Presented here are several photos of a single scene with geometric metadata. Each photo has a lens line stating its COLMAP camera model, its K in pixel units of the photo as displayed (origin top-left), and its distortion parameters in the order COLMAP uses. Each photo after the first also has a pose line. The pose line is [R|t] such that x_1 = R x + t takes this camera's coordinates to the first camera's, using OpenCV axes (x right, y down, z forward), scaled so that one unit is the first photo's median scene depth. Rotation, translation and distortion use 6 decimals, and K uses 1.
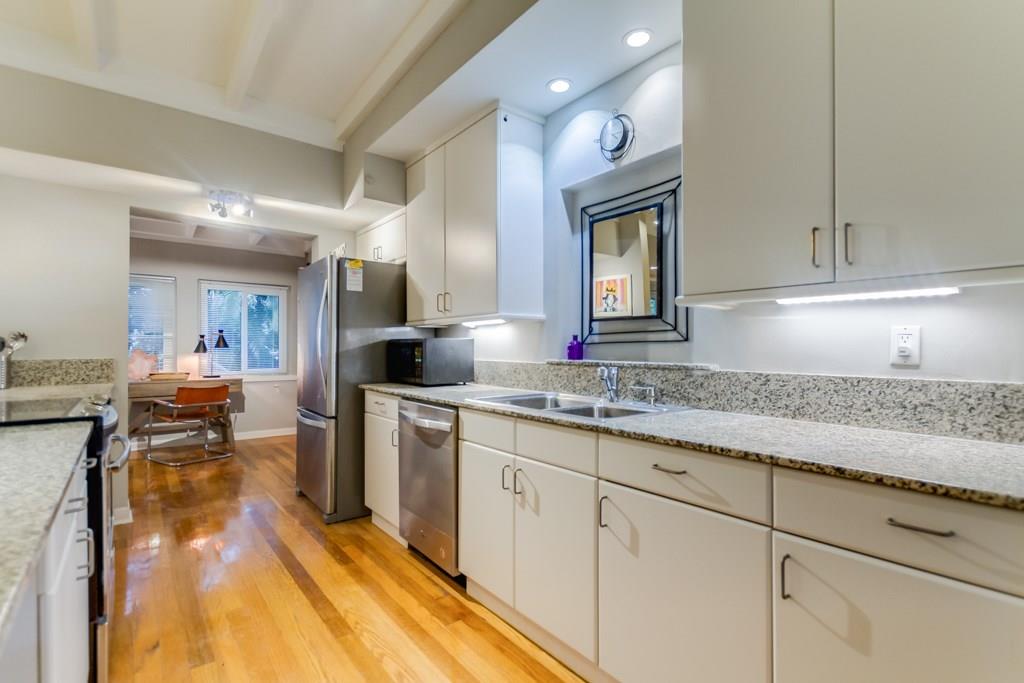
lens RADIAL K [[476.0, 0, 514.0], [0, 476.0, 346.5], [0, 0, 1]] dist [0.011213, -0.005229]
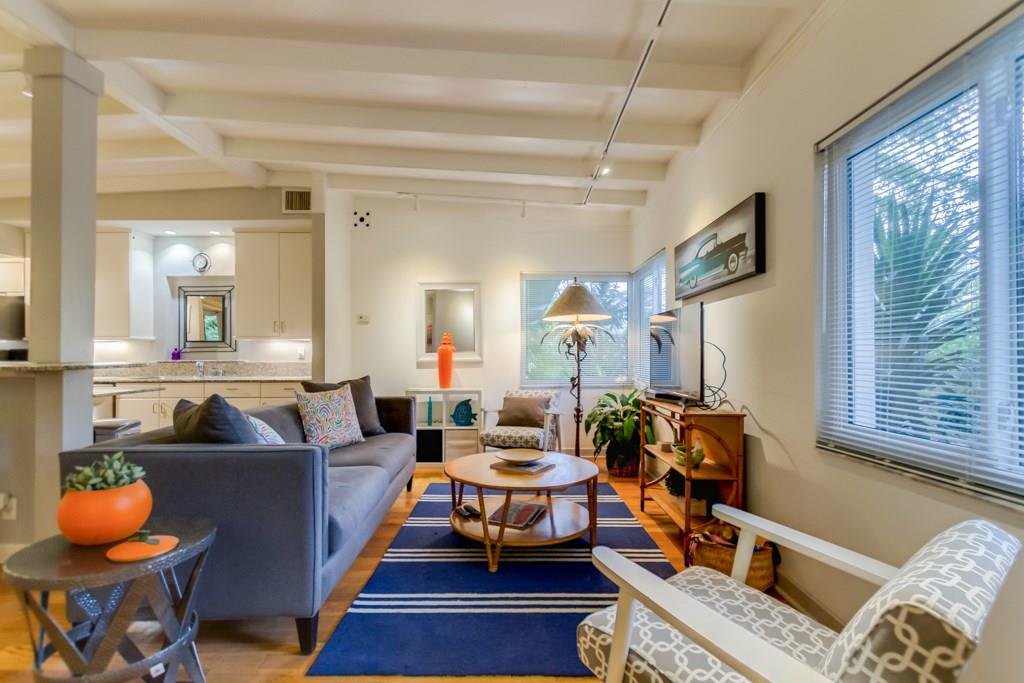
lens RADIAL K [[476.0, 0, 515.3], [0, 476.0, 349.1], [0, 0, 1]] dist [0.011213, -0.005229]
pose [[0.616381, 0.005938, 0.787426, -0.596938], [0.003128, 0.999945, -0.009989, 0.005248], [-0.787442, 0.008620, 0.616329, -1.441416]]
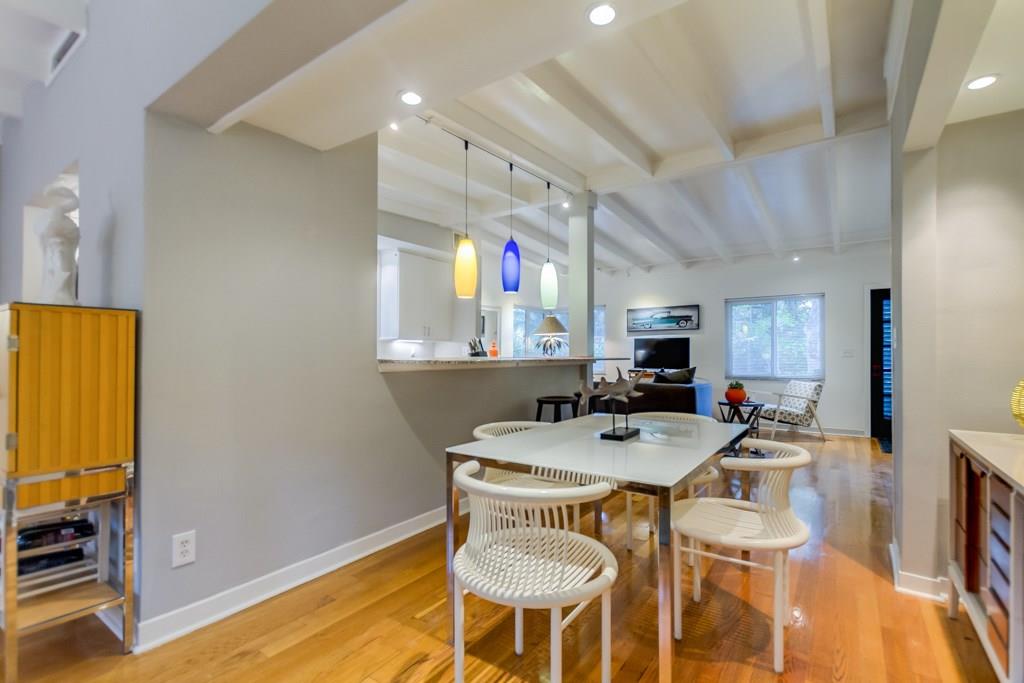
lens RADIAL K [[476.0, 0, 508.6], [0, 476.0, 352.8], [0, 0, 1]] dist [0.011213, -0.005229]
pose [[-0.270999, 0.001721, 0.962578, -2.167079], [-0.004827, 0.999983, -0.003146, 0.010290], [-0.962567, -0.005499, -0.270986, 0.775552]]
